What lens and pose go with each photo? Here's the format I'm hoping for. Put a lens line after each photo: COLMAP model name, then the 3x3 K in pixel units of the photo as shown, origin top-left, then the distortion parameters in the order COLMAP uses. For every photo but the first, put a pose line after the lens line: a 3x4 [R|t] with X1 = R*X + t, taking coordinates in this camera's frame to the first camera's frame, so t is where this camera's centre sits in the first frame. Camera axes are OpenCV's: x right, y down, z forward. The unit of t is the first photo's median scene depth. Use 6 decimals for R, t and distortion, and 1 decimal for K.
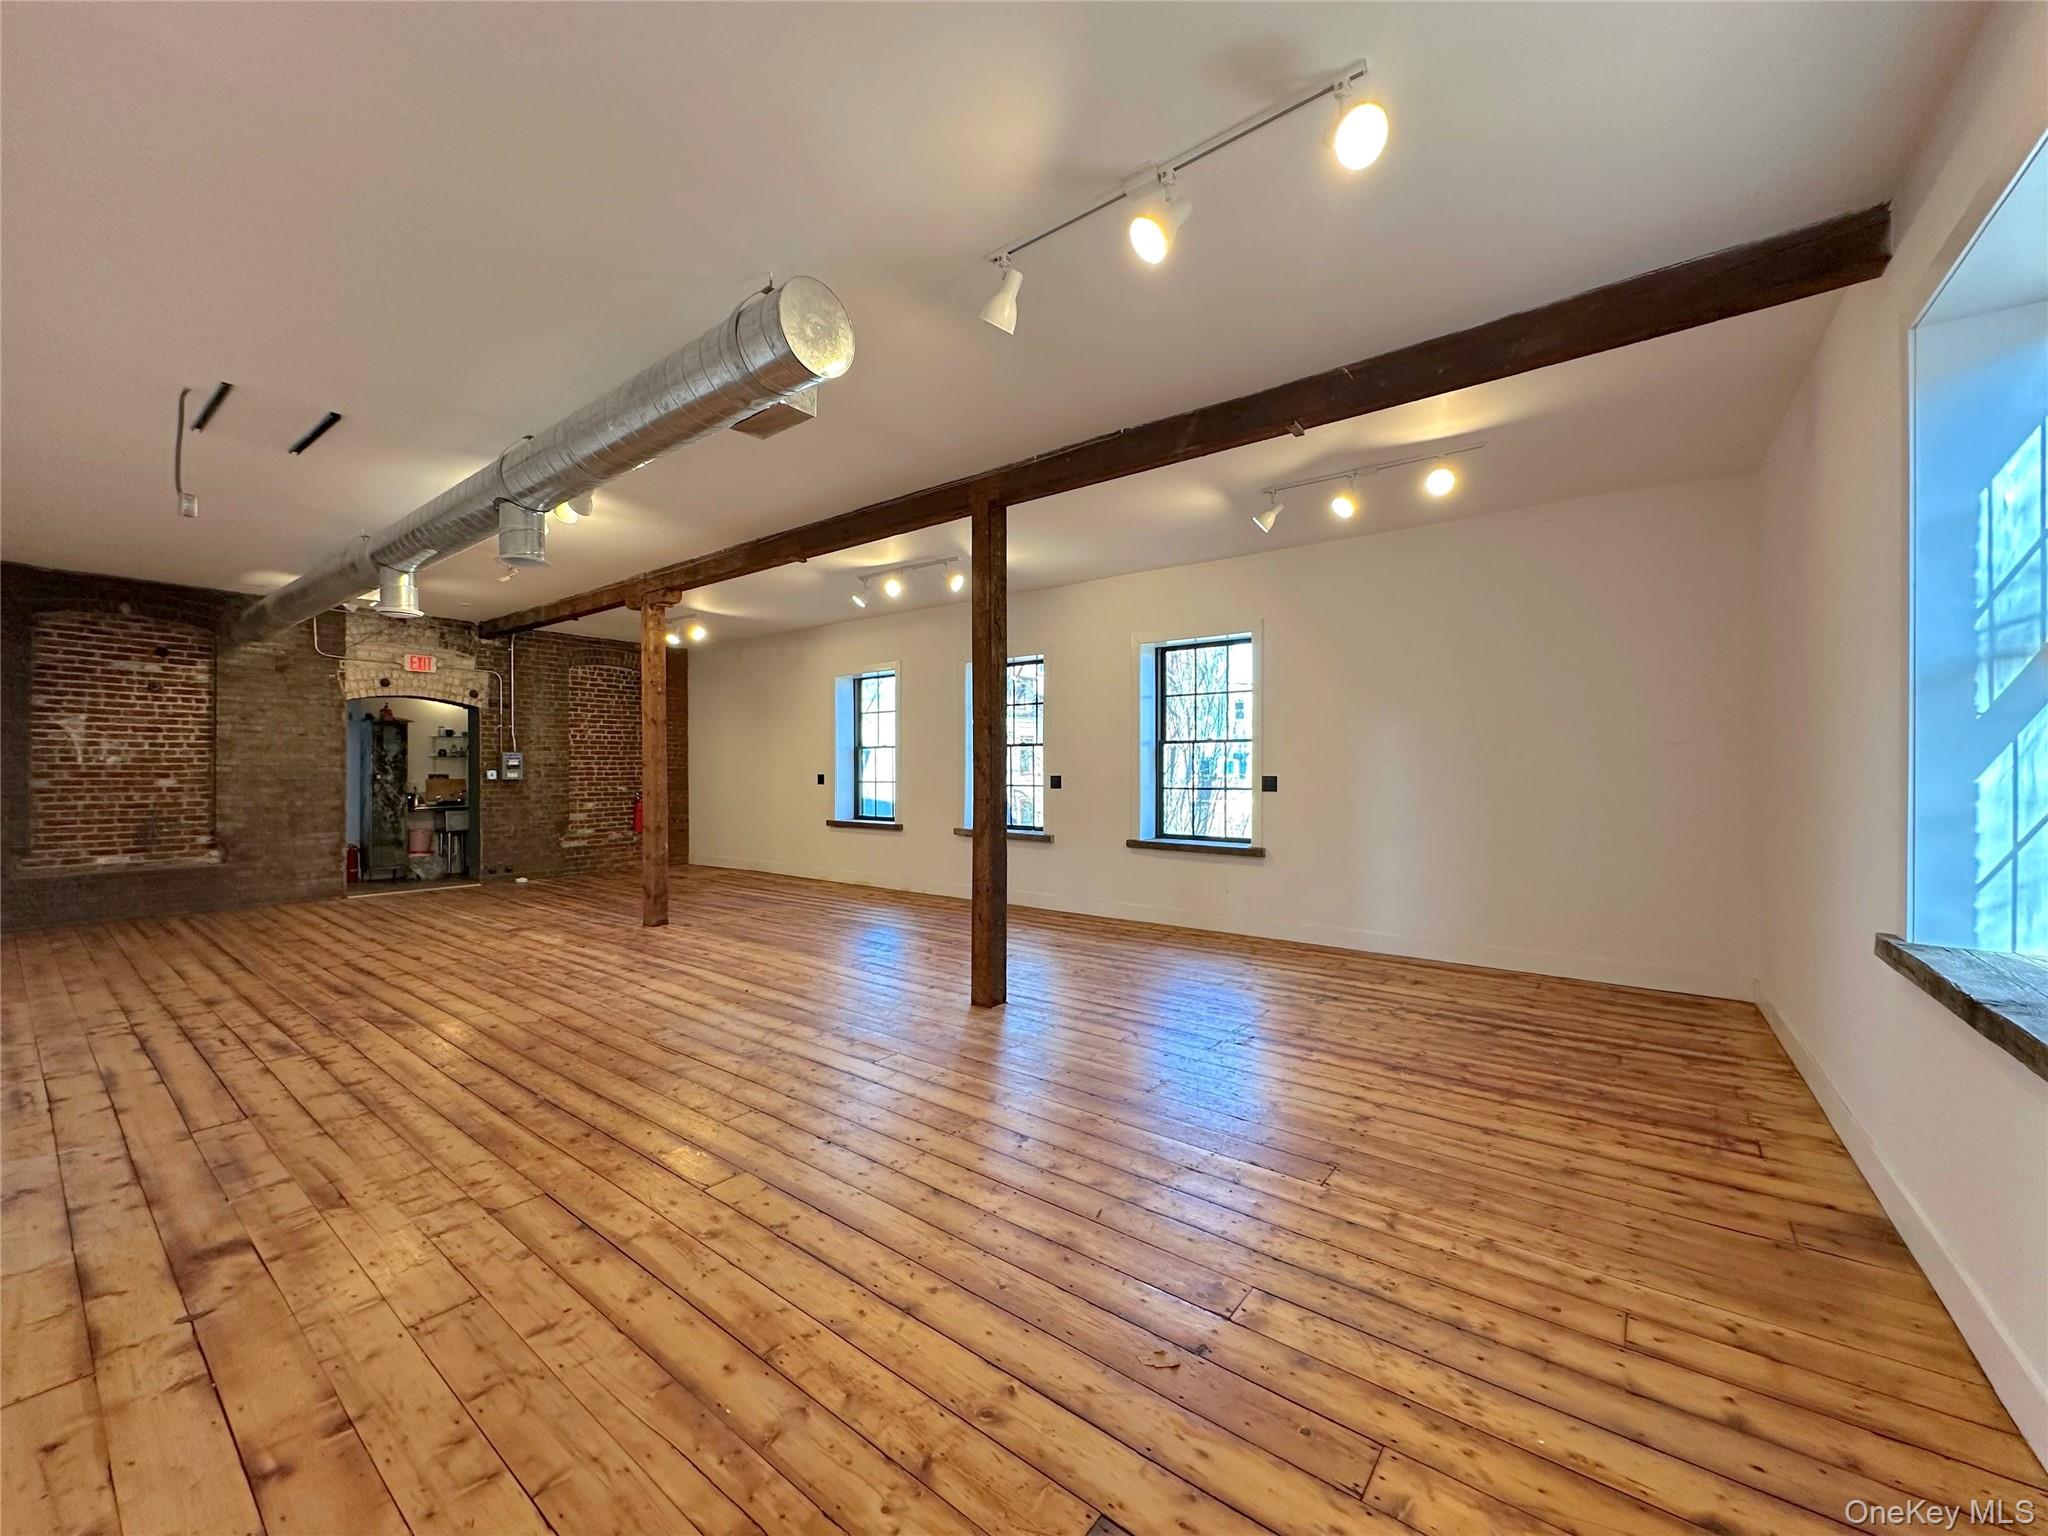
lens RADIAL K [[821.1, 0, 1021.8], [0, 821.1, 780.3], [0, 0, 1]] dist [-0.003075, 0.000797]
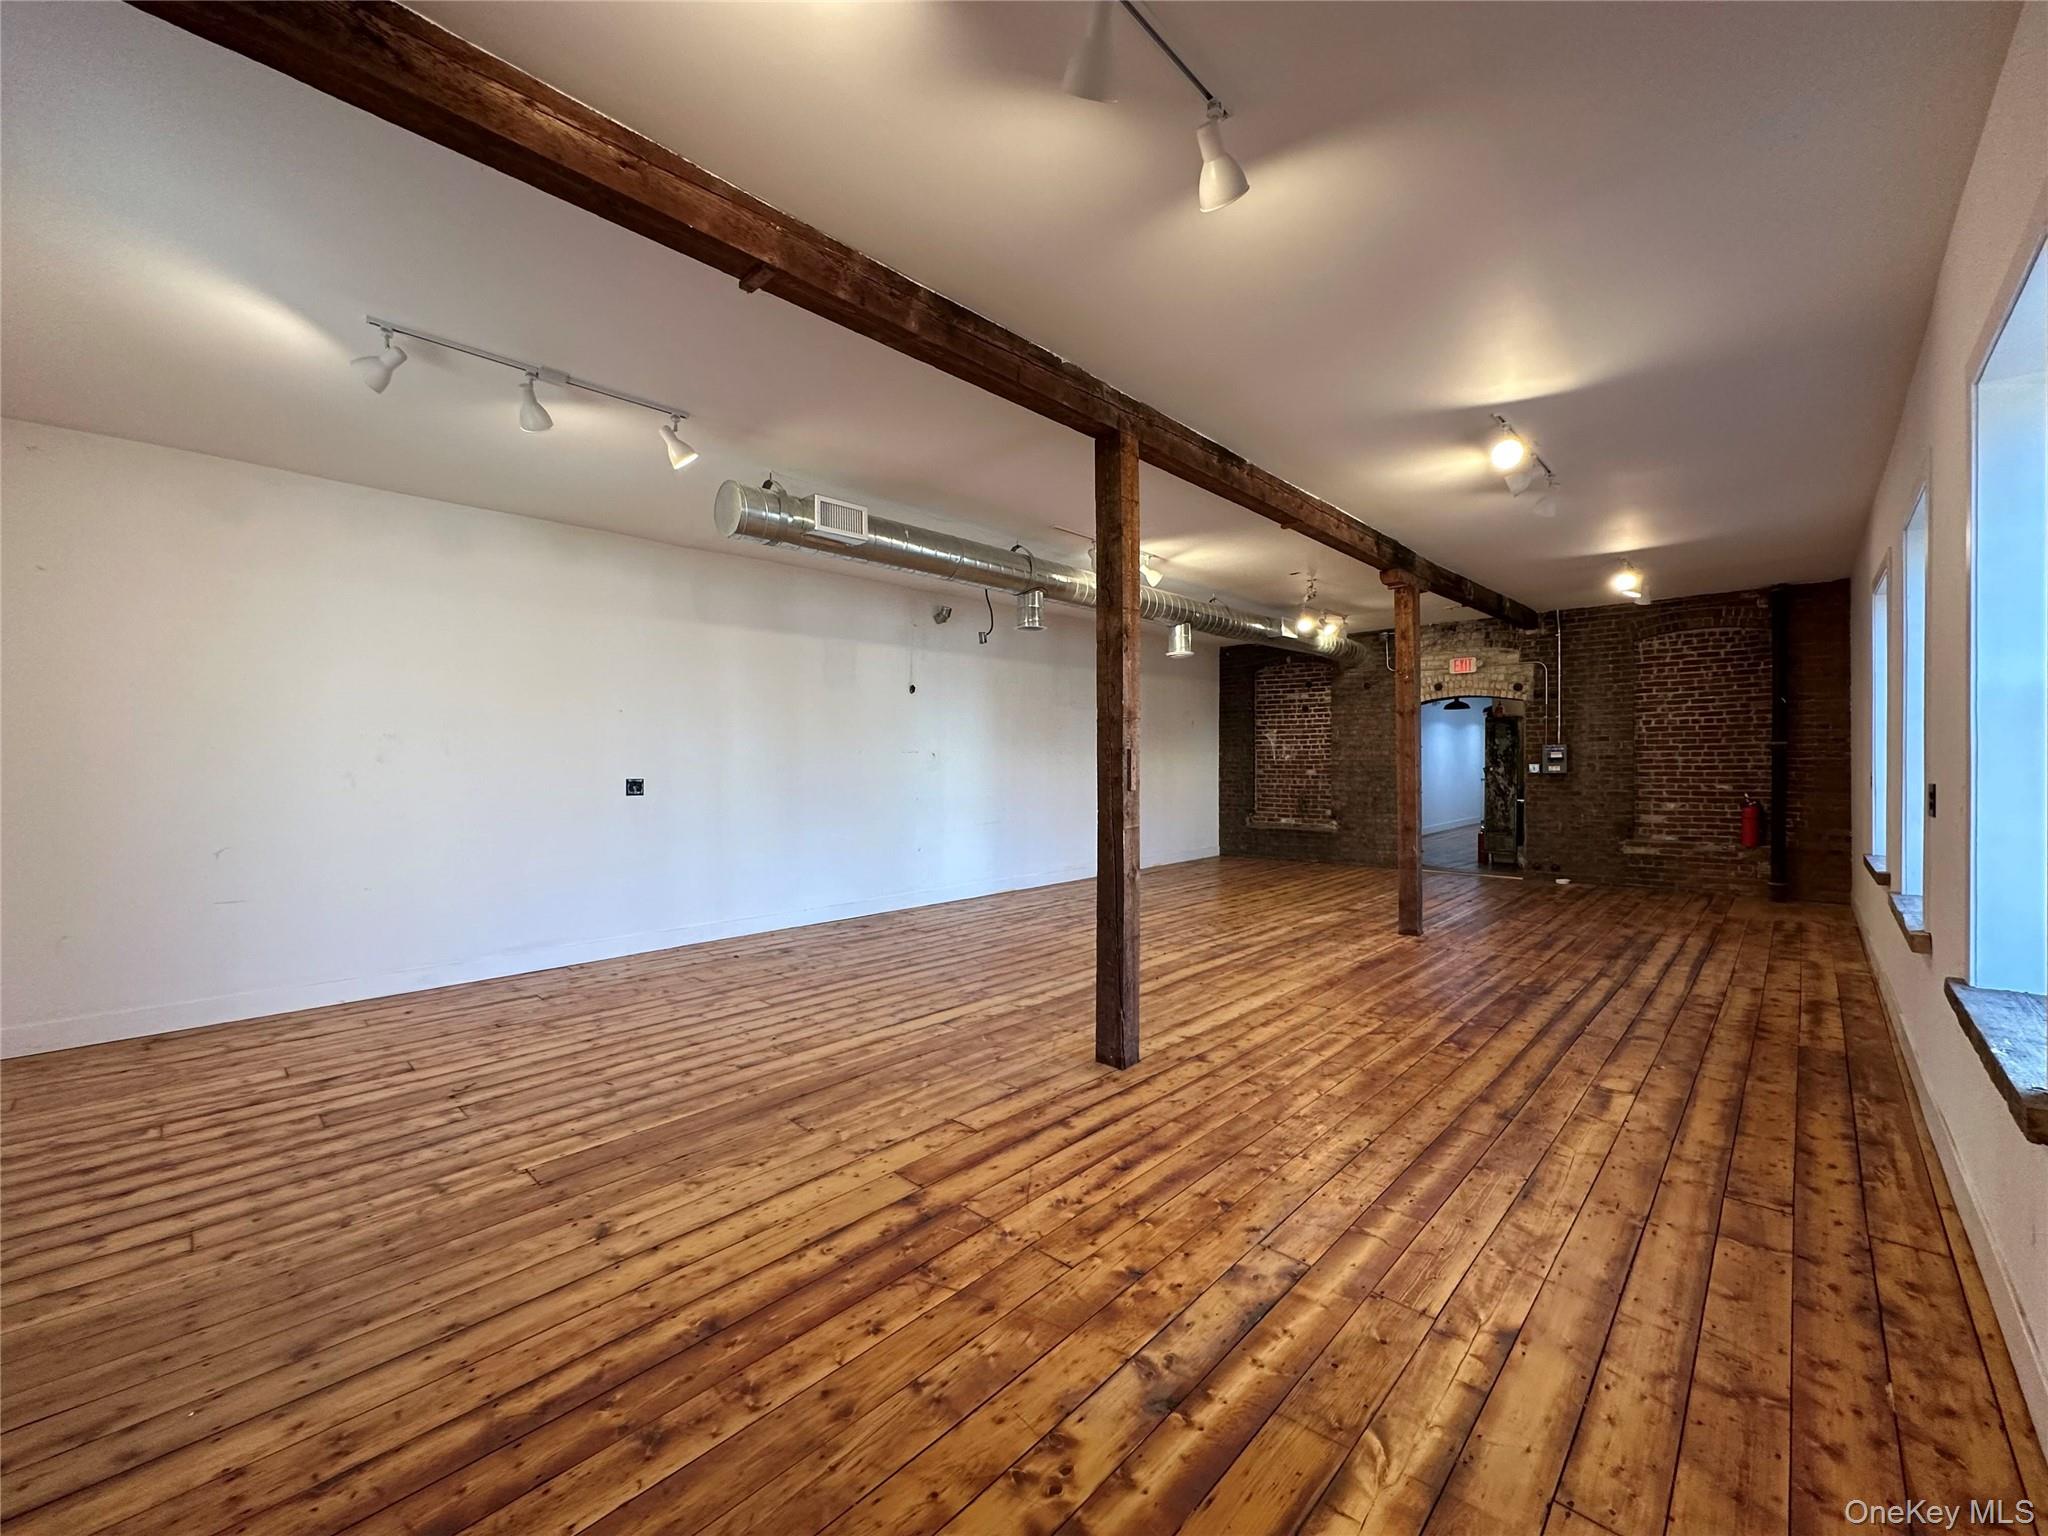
lens RADIAL K [[821.1, 0, 1026.7], [0, 821.1, 777.5], [0, 0, 1]] dist [-0.003075, 0.000797]
pose [[-0.099378, 0.020079, -0.994847, 0.799022], [-0.007928, 0.999749, 0.020970, -0.023427], [0.995018, 0.009972, -0.099194, 1.036476]]
